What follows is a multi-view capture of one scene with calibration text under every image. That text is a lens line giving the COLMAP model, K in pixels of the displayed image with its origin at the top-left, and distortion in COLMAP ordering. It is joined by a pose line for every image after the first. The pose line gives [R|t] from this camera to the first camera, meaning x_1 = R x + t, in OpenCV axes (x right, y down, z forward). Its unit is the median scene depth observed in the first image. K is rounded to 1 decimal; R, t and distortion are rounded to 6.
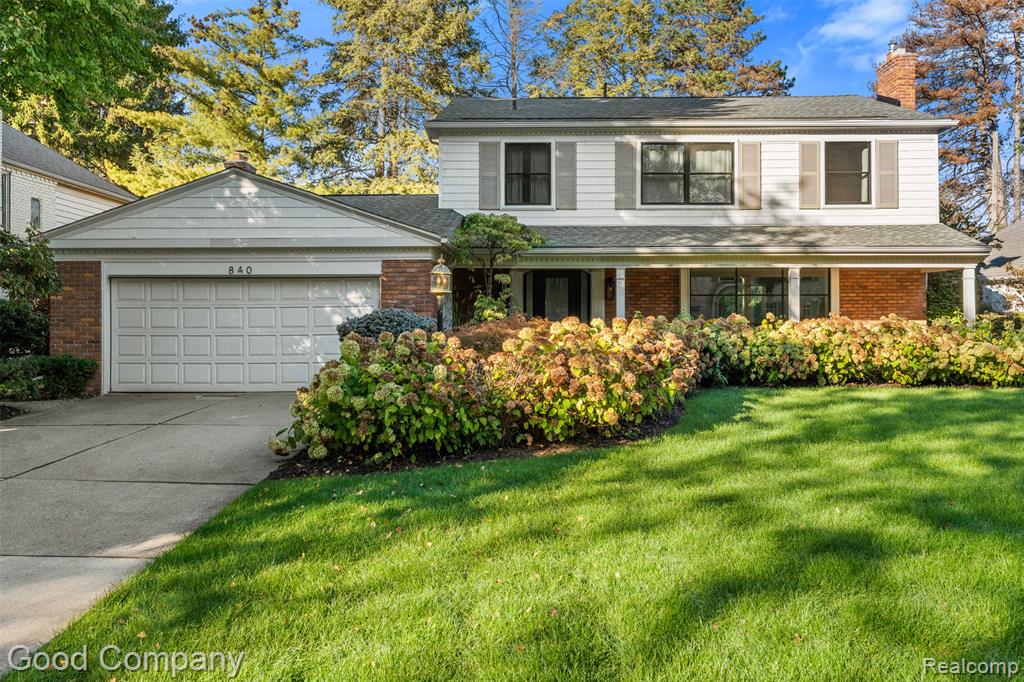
lens RADIAL K [[848.5, 0, 504.2], [0, 848.5, 301.6], [0, 0, 1]] dist [0.002794, 0.002945]
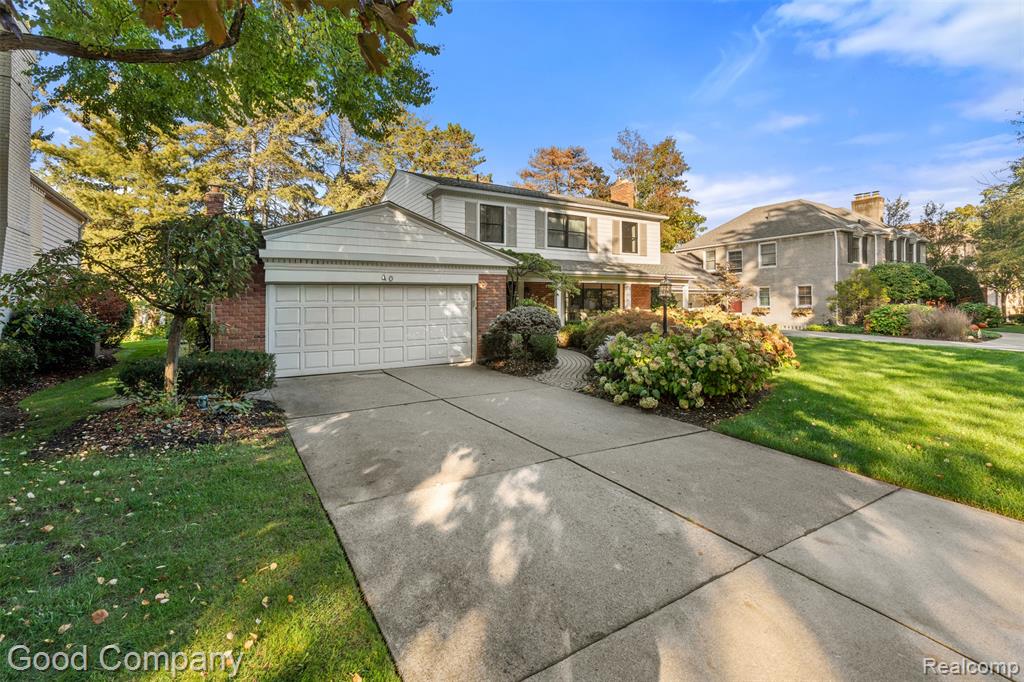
lens RADIAL K [[467.1, 0, 501.5], [0, 467.1, 279.4], [0, 0, 1]] dist [-0.002665, -0.000751]
pose [[0.846872, 0.023630, 0.531272, -0.442264], [-0.001691, 0.999127, -0.041743, -0.003977], [-0.531795, 0.034453, 0.846172, 0.223926]]
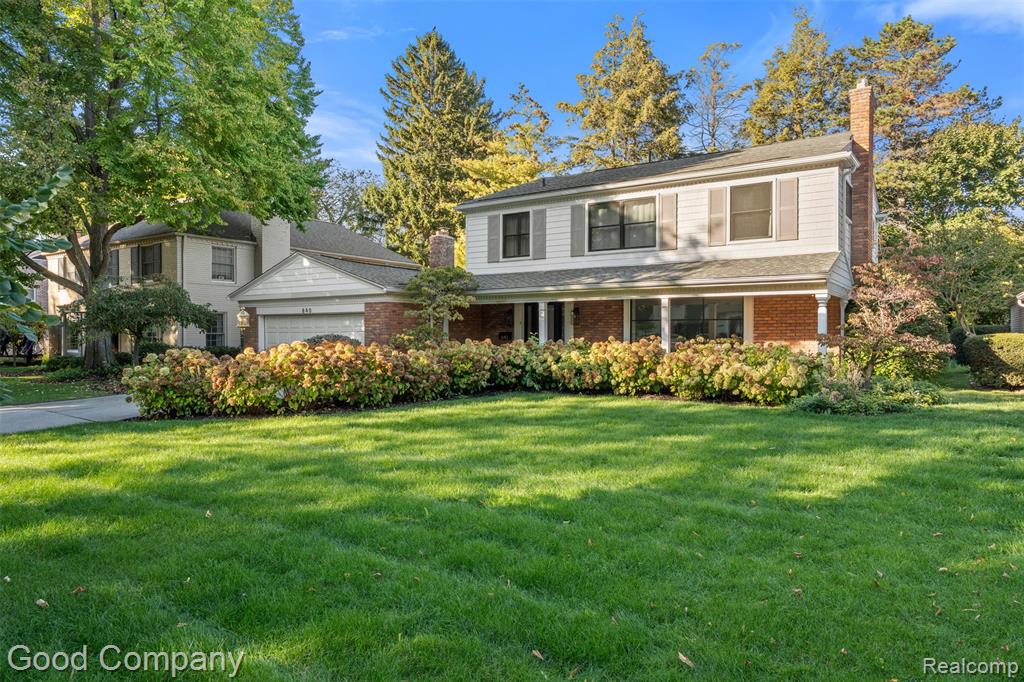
lens RADIAL K [[646.4, 0, 510.2], [0, 646.4, 336.0], [0, 0, 1]] dist [-0.005763, -0.001394]
pose [[0.840147, 0.003078, -0.542349, 0.602470], [0.009928, 0.999729, 0.021052, -0.007125], [0.542267, -0.023071, 0.839889, 0.098131]]
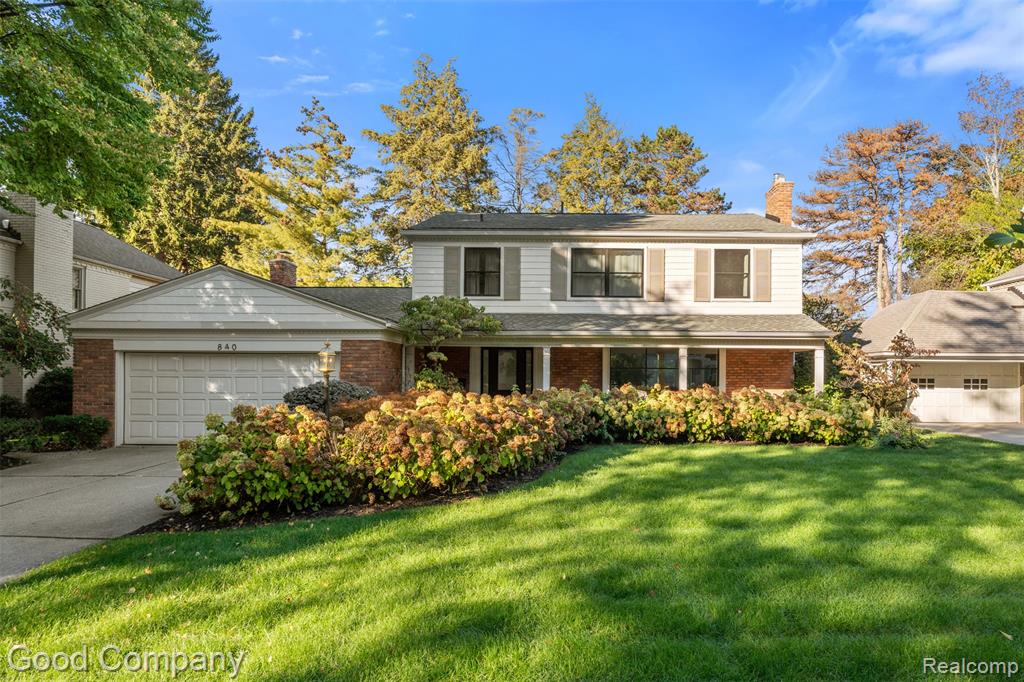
lens RADIAL K [[623.5, 0, 558.9], [0, 623.5, 370.6], [0, 0, 1]] dist [-0.000999, -0.000165]
pose [[0.999821, 0.007176, 0.017487, 0.128329], [-0.007297, 0.999950, 0.006873, -0.010087], [-0.017436, -0.007000, 0.999823, 0.063891]]
